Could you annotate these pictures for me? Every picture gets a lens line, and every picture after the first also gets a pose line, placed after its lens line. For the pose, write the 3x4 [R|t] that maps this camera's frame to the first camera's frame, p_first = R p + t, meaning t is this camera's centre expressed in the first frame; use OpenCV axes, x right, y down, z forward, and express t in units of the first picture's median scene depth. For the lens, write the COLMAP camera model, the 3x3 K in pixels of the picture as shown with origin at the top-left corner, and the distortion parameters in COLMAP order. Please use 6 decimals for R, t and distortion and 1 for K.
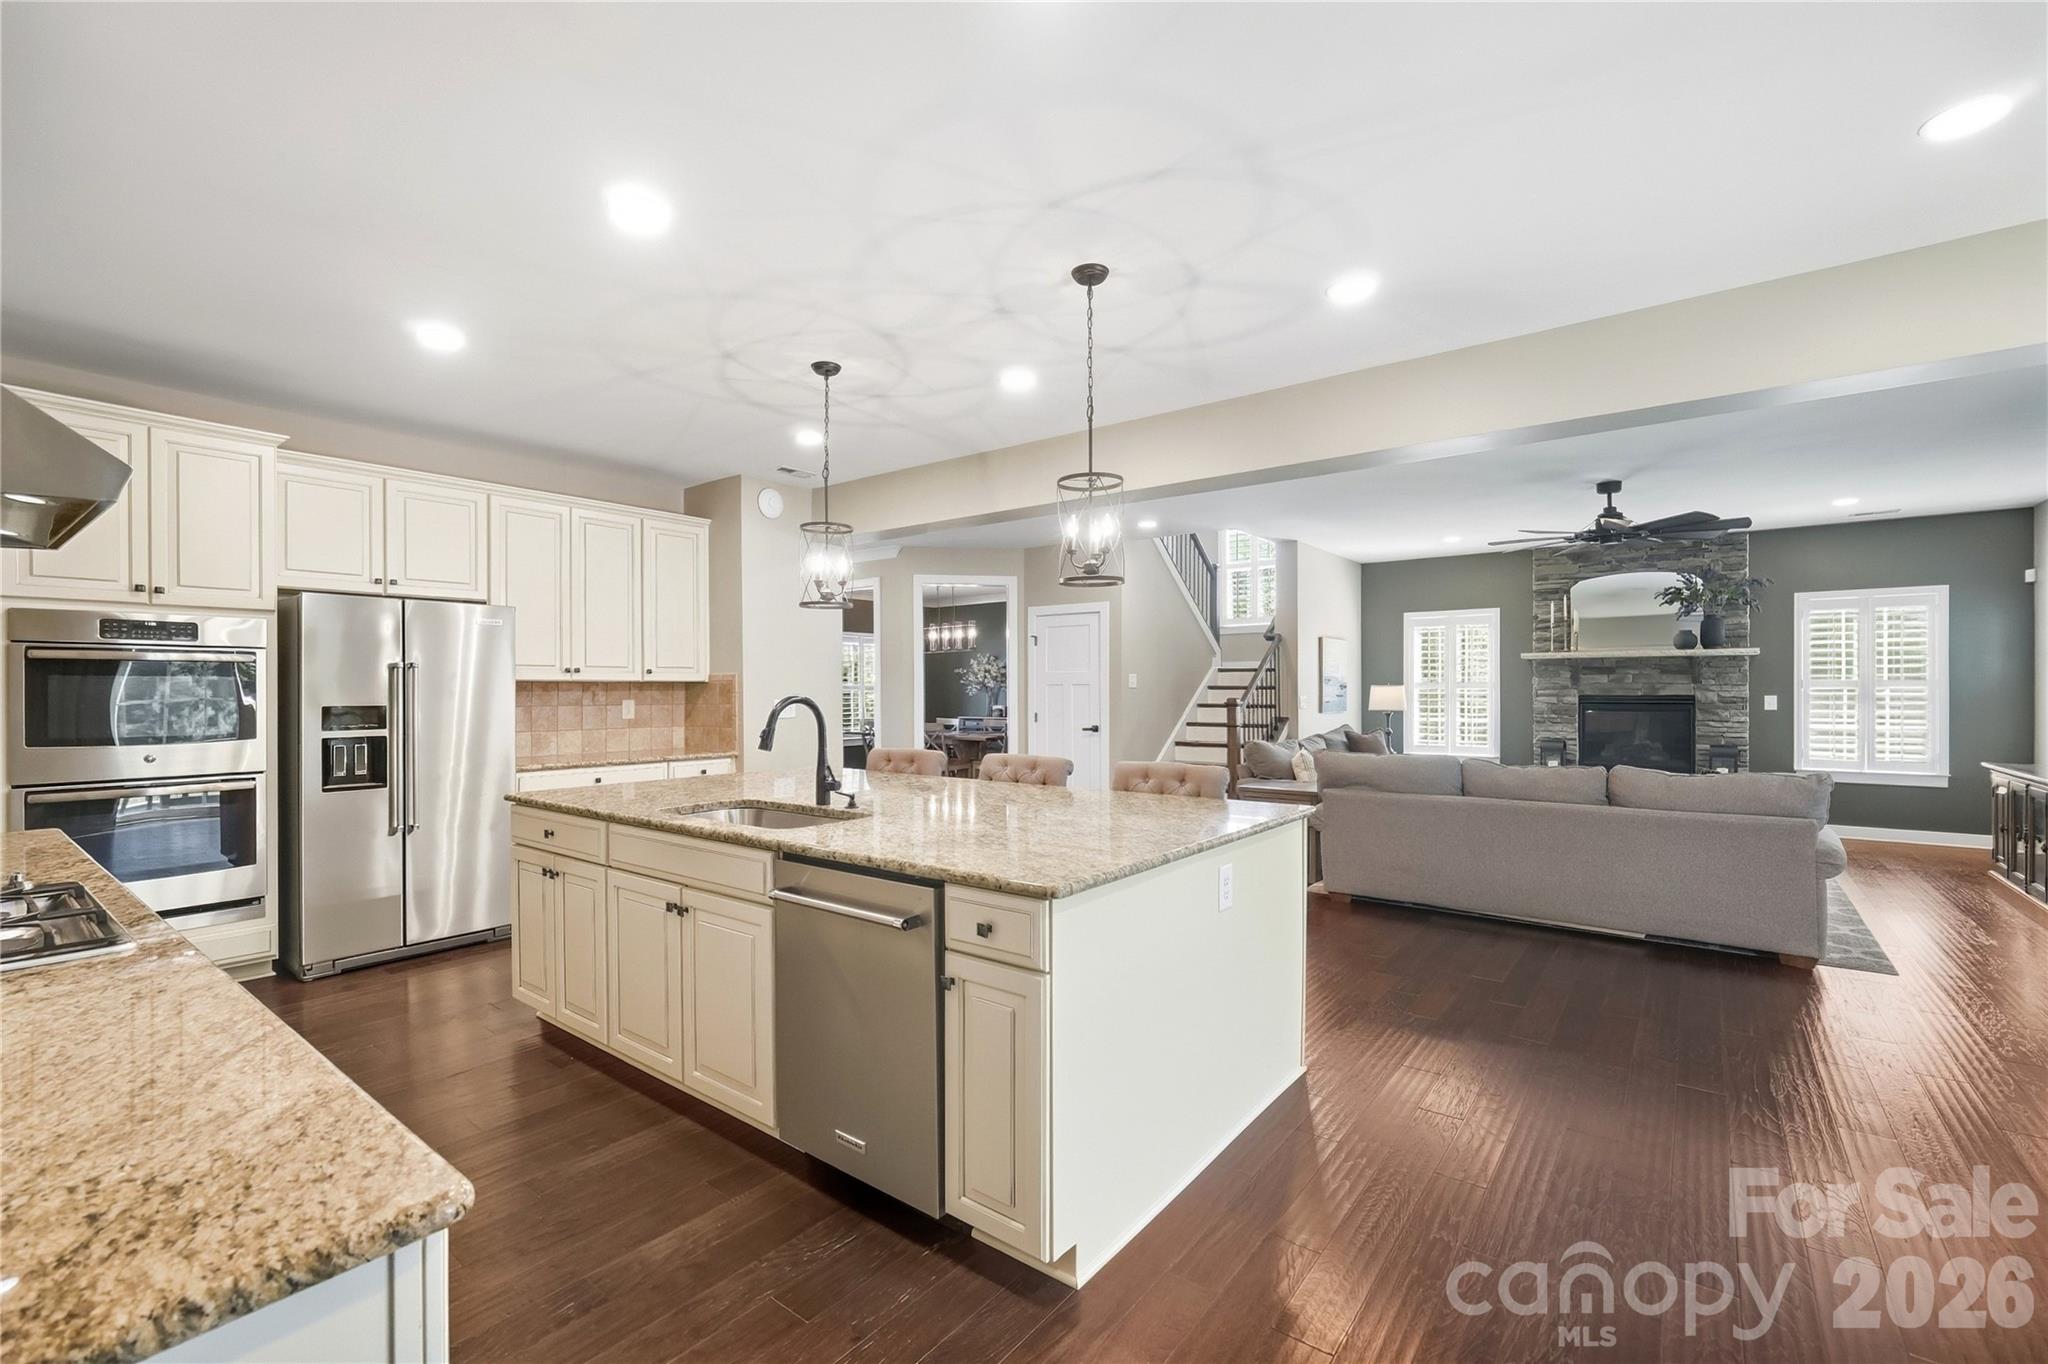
lens RADIAL K [[865.3, 0, 1022.4], [0, 865.3, 686.7], [0, 0, 1]] dist [-0.012580, 0.000593]
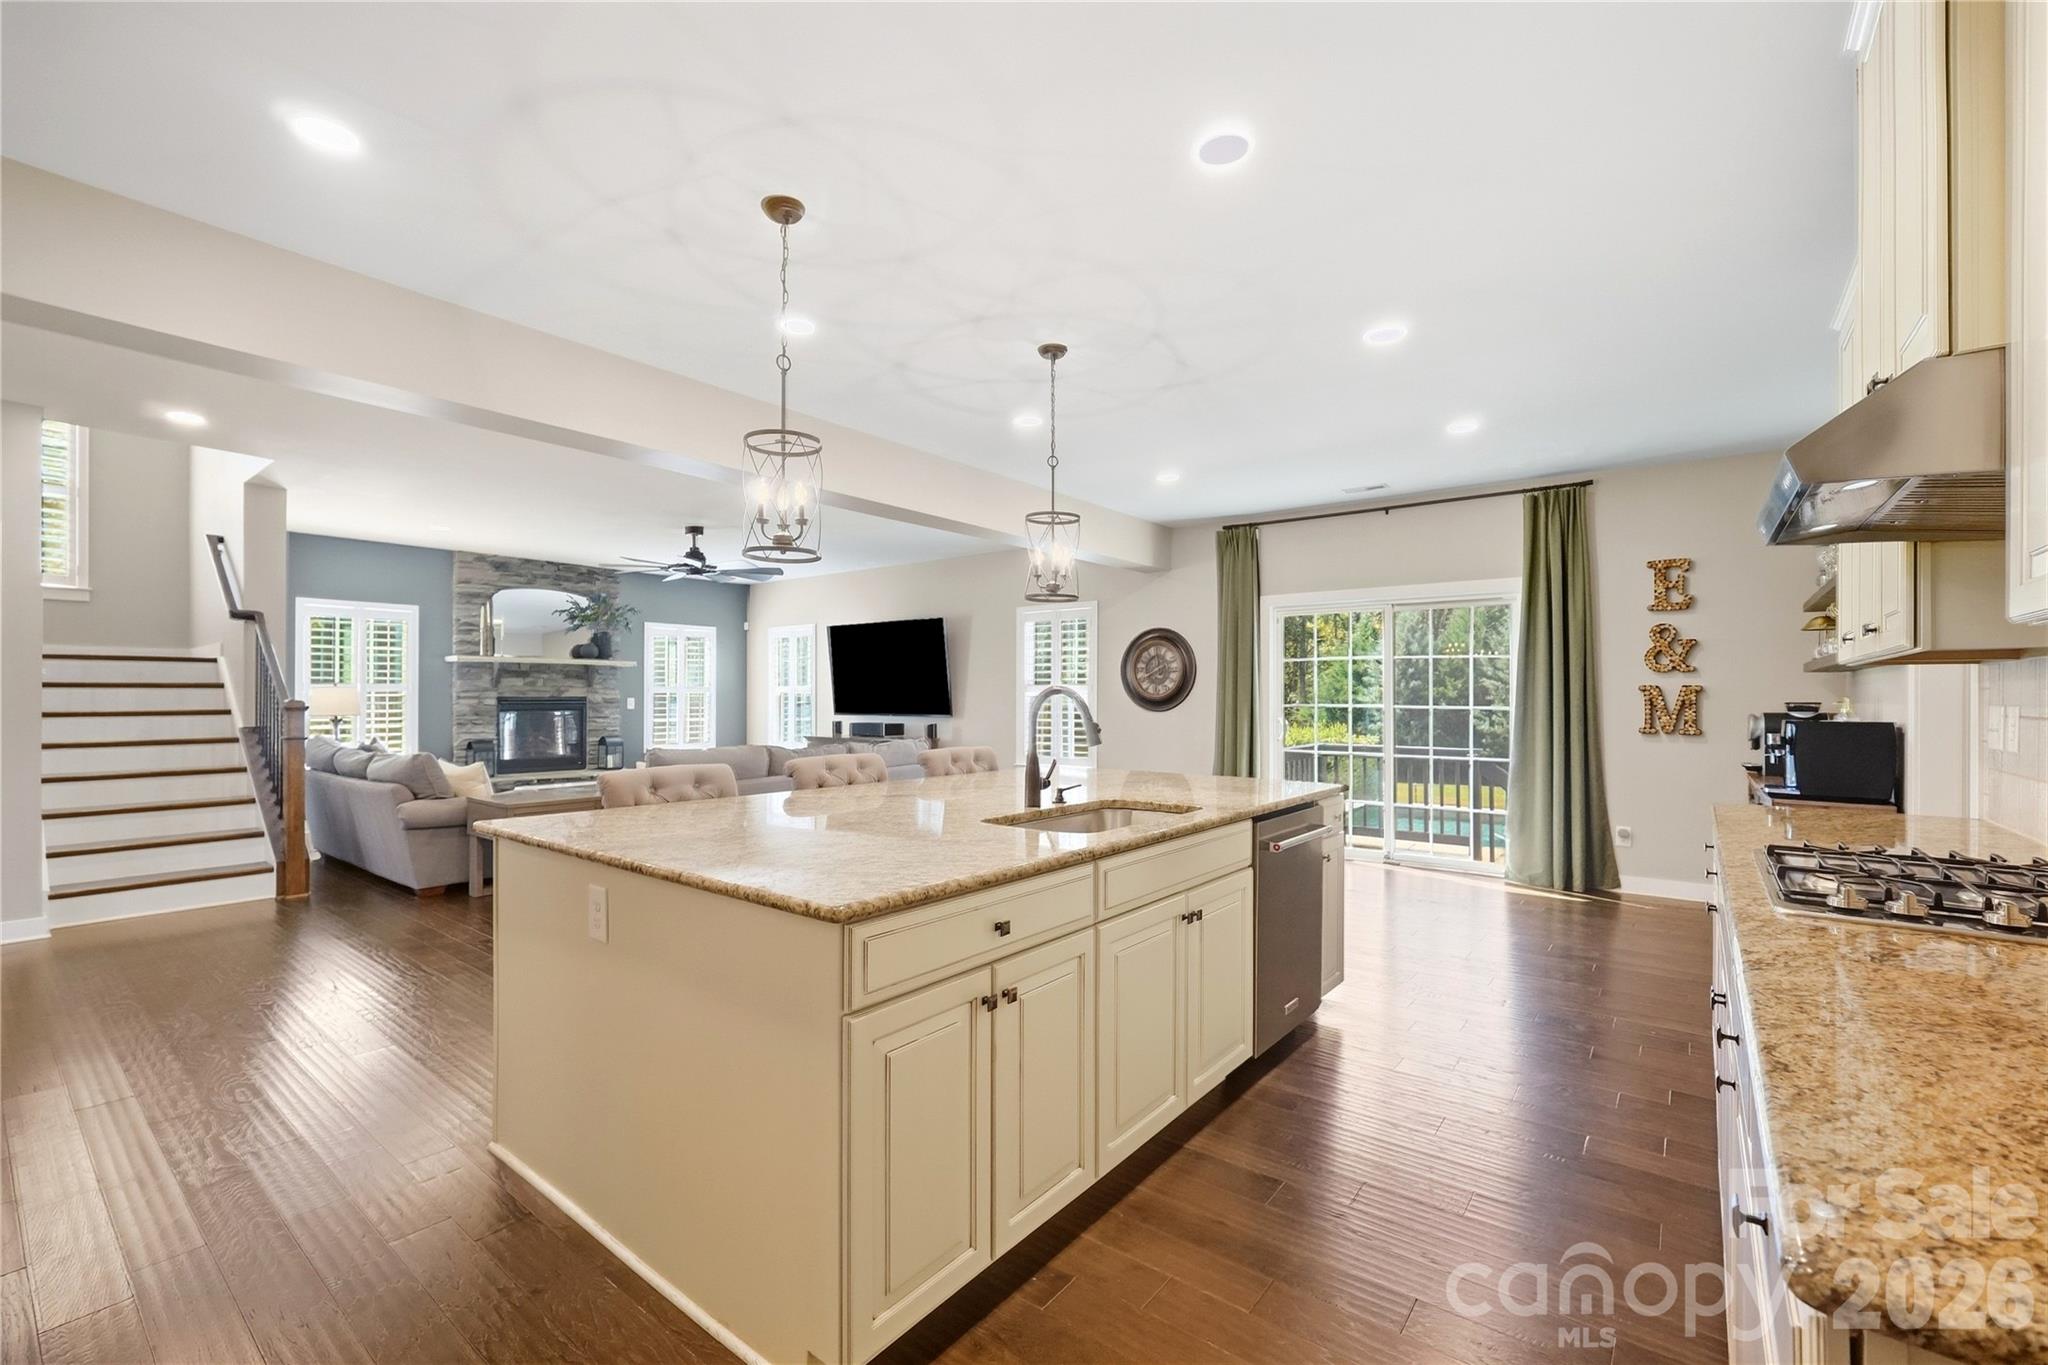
lens RADIAL K [[865.3, 0, 1012.2], [0, 865.3, 690.6], [0, 0, 1]] dist [-0.012580, 0.000593]
pose [[0.018761, 0.008309, 0.999789, -0.421757], [-0.003639, 0.999959, -0.008243, 0.008365], [-0.999817, -0.003483, 0.018790, 0.374556]]
